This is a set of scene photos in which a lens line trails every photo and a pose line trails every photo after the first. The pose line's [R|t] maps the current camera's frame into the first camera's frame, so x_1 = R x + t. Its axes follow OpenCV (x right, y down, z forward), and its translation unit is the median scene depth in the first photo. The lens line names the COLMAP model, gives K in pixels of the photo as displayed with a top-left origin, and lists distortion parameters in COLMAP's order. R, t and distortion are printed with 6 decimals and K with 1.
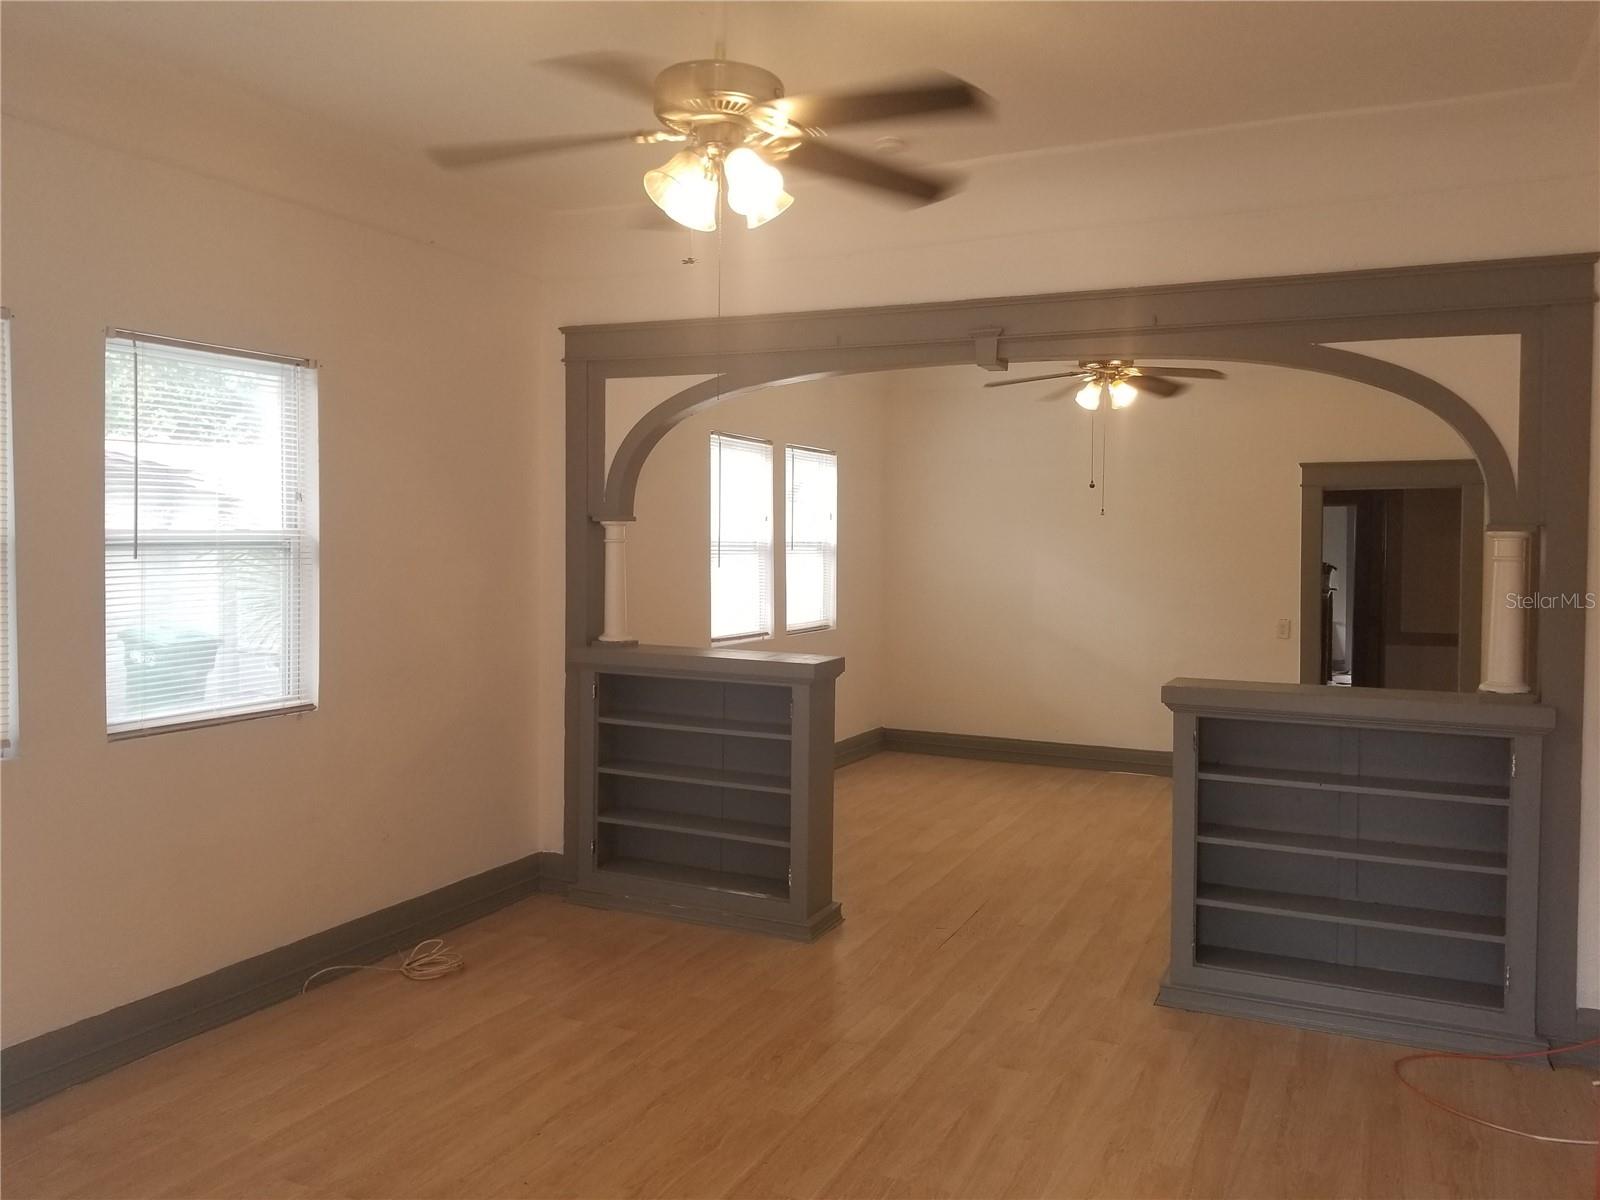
lens RADIAL K [[1258.2, 0, 769.2], [0, 1258.2, 559.9], [0, 0, 1]] dist [0.114810, -0.182488]
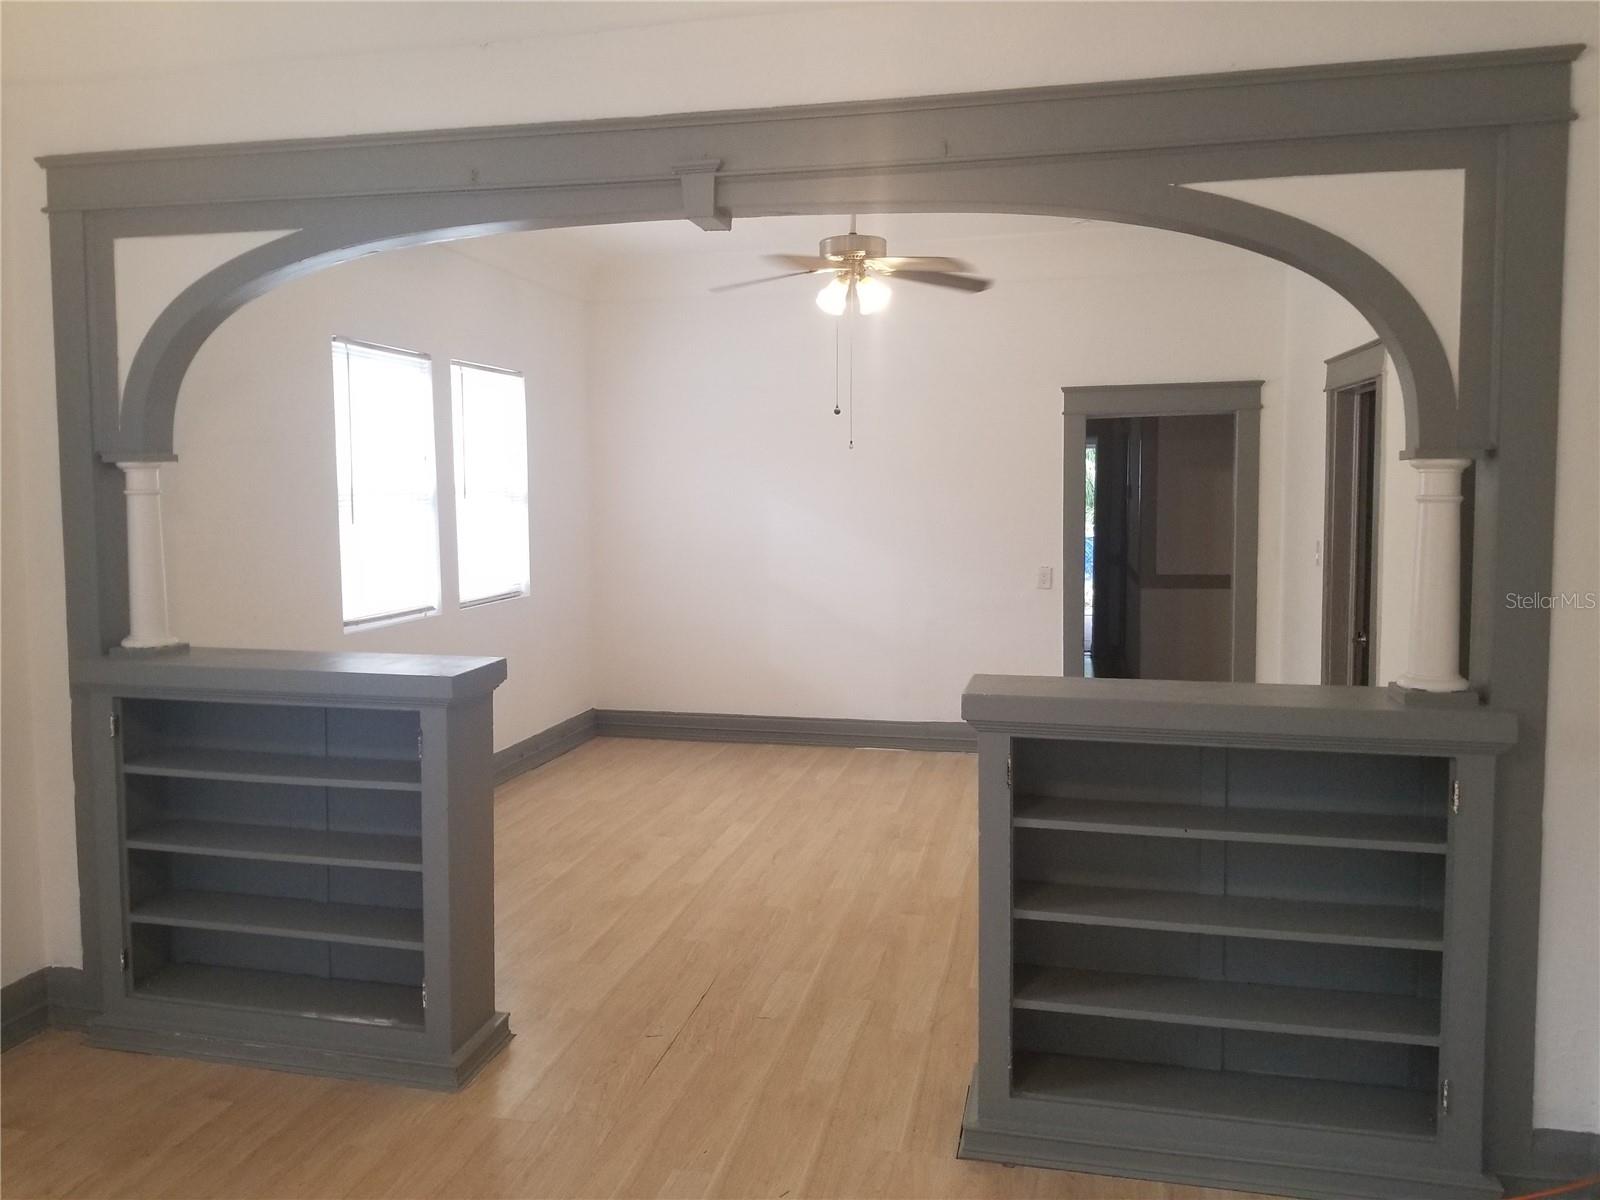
lens RADIAL K [[1258.2, 0, 769.2], [0, 1258.2, 559.9], [0, 0, 1]] dist [0.114810, -0.182488]
pose [[0.977509, -0.028841, 0.208911, 0.054992], [0.019100, 0.998641, 0.048496, -0.006103], [-0.210026, -0.043415, 0.976731, 0.291400]]
